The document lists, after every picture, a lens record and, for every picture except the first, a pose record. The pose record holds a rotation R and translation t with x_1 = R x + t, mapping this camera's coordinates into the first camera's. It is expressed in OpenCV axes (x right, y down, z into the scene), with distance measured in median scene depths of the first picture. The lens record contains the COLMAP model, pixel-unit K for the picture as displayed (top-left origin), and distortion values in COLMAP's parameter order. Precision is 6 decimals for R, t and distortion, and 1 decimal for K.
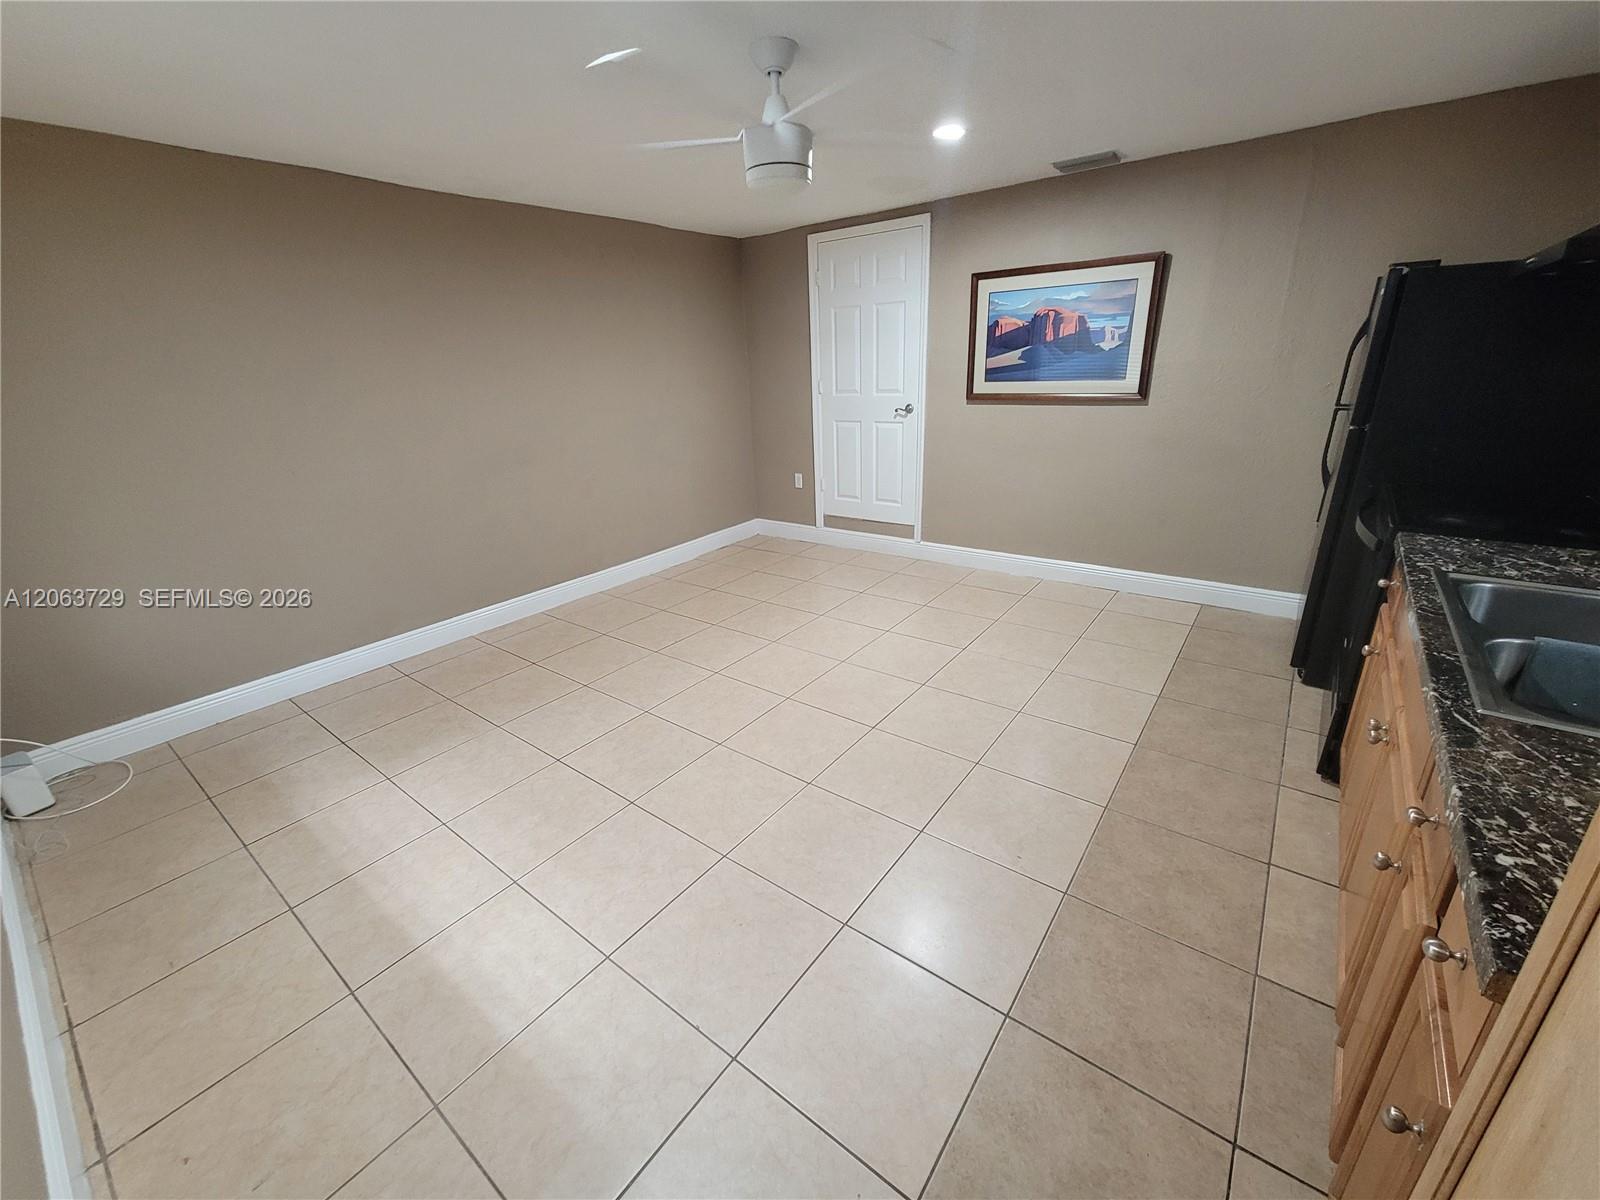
lens RADIAL K [[655.4, 0, 795.4], [0, 655.4, 599.9], [0, 0, 1]] dist [-0.000760, -0.000695]
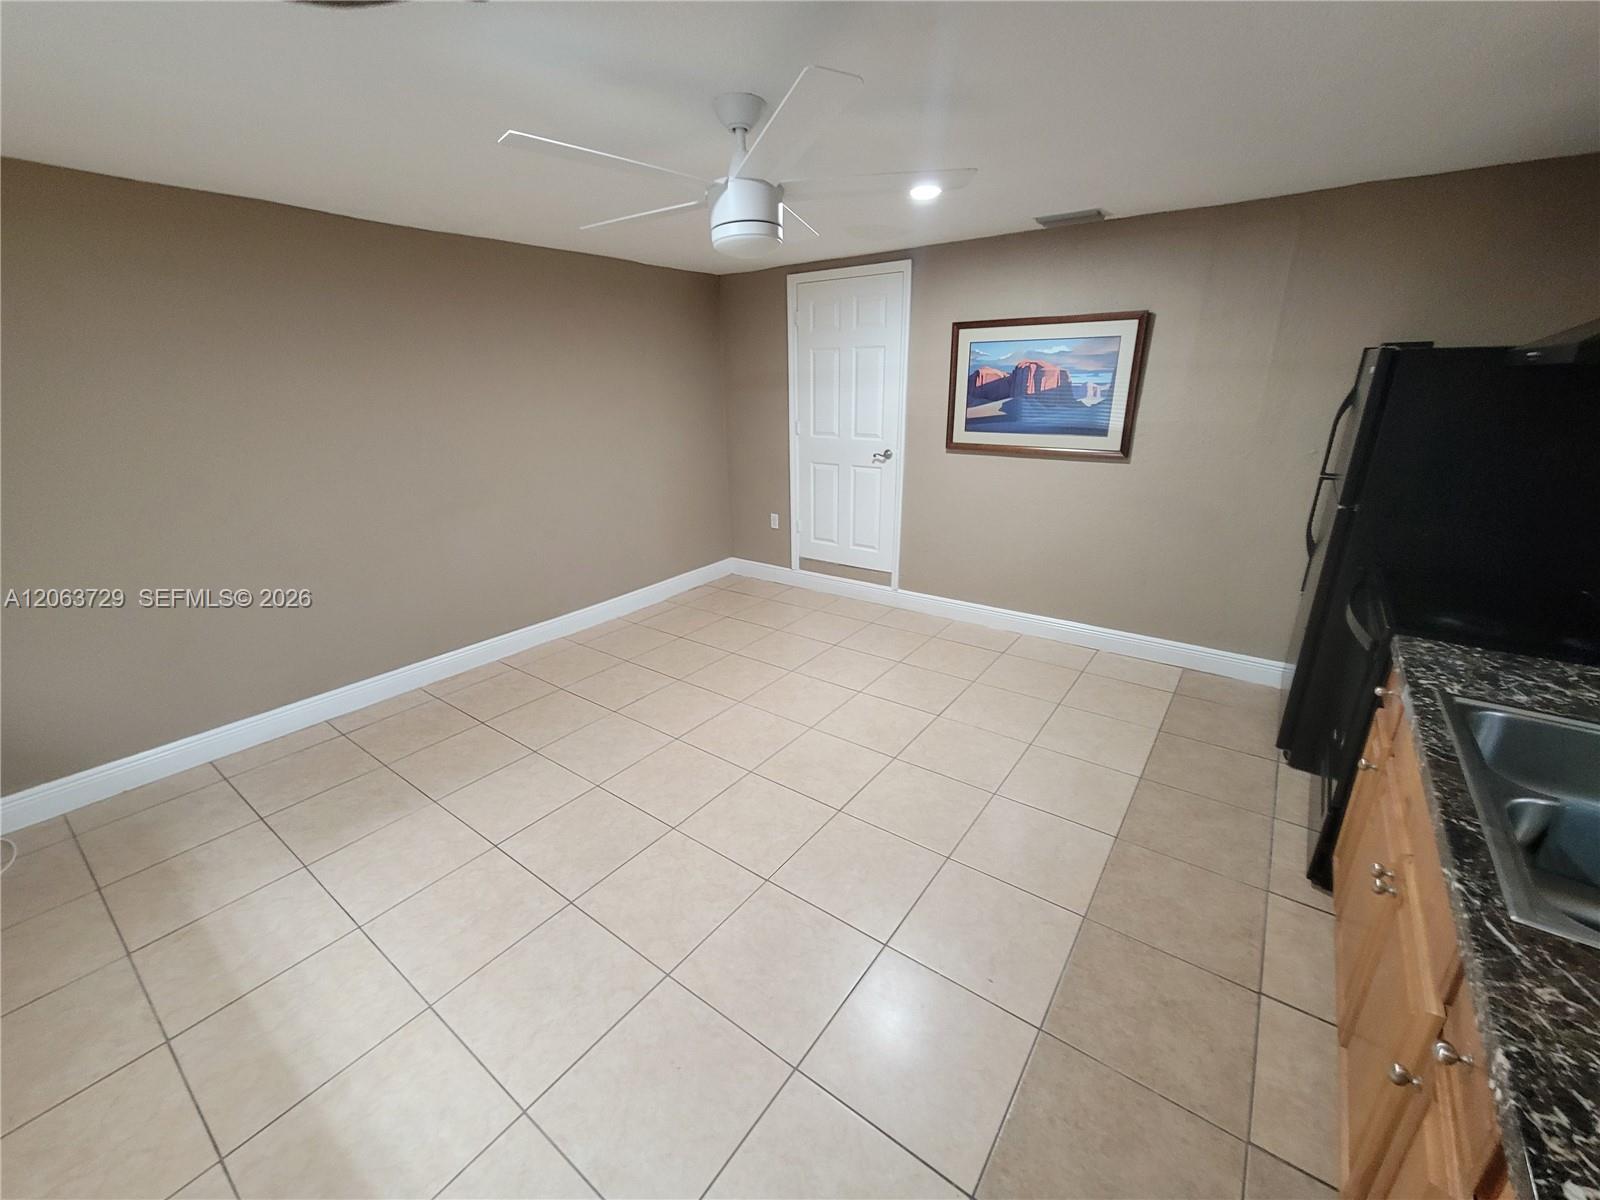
lens RADIAL K [[655.2, 0, 795.8], [0, 655.2, 599.9], [0, 0, 1]] dist [0.006792, -0.004599]
pose [[0.999455, 0.019903, 0.026323, 0.029963], [-0.019190, 0.999450, -0.027045, -0.091093], [-0.026847, 0.026525, 0.999288, 0.066253]]
